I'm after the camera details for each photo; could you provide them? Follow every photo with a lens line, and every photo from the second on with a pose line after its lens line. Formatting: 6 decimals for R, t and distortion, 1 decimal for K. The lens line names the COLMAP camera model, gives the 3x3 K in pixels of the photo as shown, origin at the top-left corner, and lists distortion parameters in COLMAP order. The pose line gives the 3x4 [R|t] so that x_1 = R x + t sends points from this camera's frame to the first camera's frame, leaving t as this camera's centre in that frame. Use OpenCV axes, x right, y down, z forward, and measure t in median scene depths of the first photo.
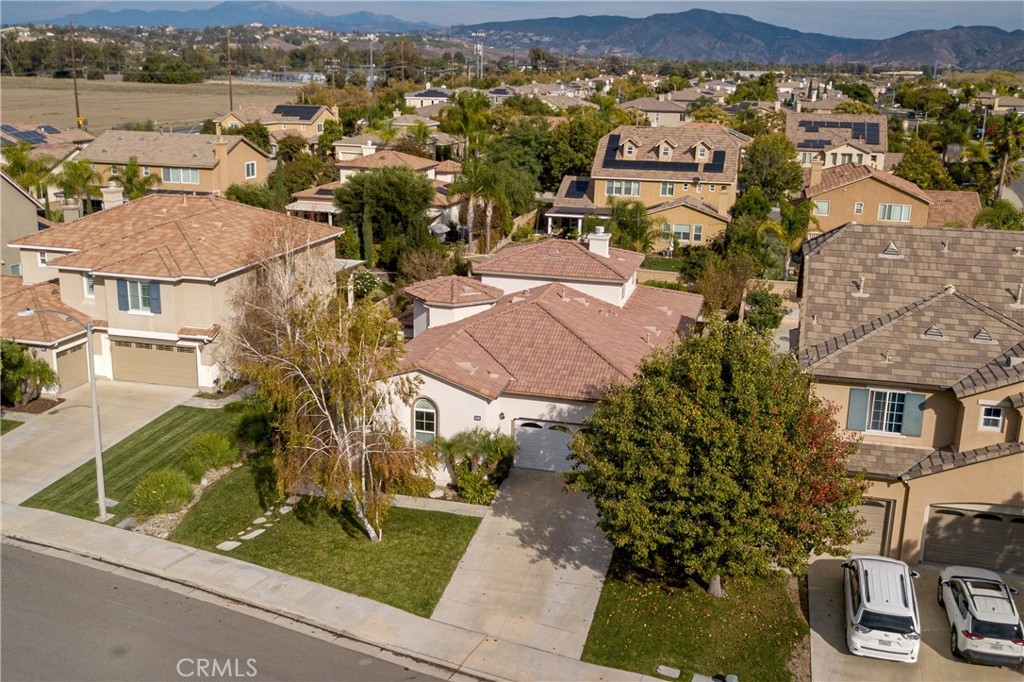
lens RADIAL K [[1036.8, 0, 512.0], [0, 1036.8, 341.0], [0, 0, 1]] dist [0.019682, -0.032304]
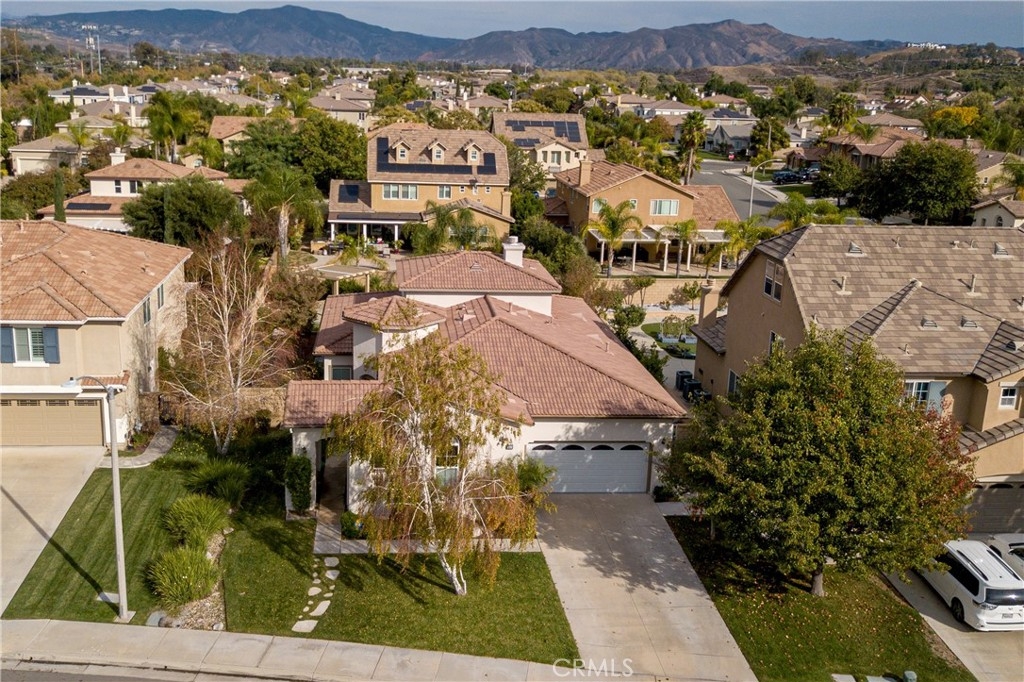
lens RADIAL K [[1031.9, 0, 479.7], [0, 1031.9, 334.9], [0, 0, 1]] dist [0.019161, -0.036899]
pose [[0.942214, -0.076200, 0.326232, -0.289214], [0.076469, 0.997000, 0.012019, -0.033390], [-0.326169, 0.013623, 0.945213, 0.092688]]
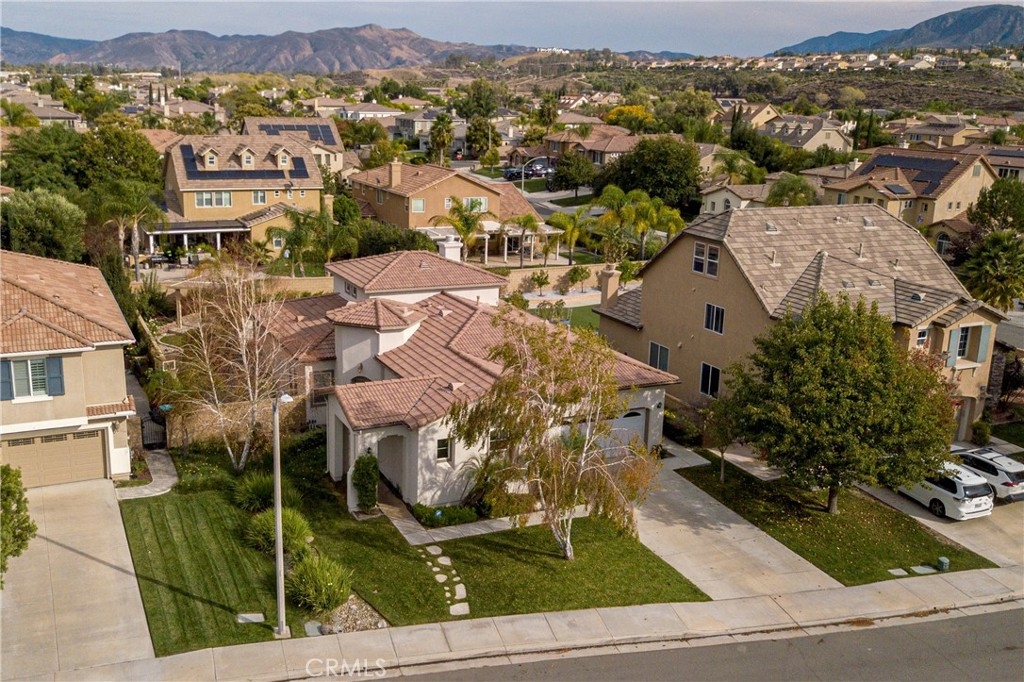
lens RADIAL K [[1007.1, 0, 495.5], [0, 1007.1, 343.1], [0, 0, 1]] dist [0.013151, -0.009324]
pose [[0.773568, -0.159351, 0.613351, -0.549310], [0.154203, 0.986110, 0.061713, -0.061881], [-0.614665, 0.046841, 0.787396, 0.193178]]
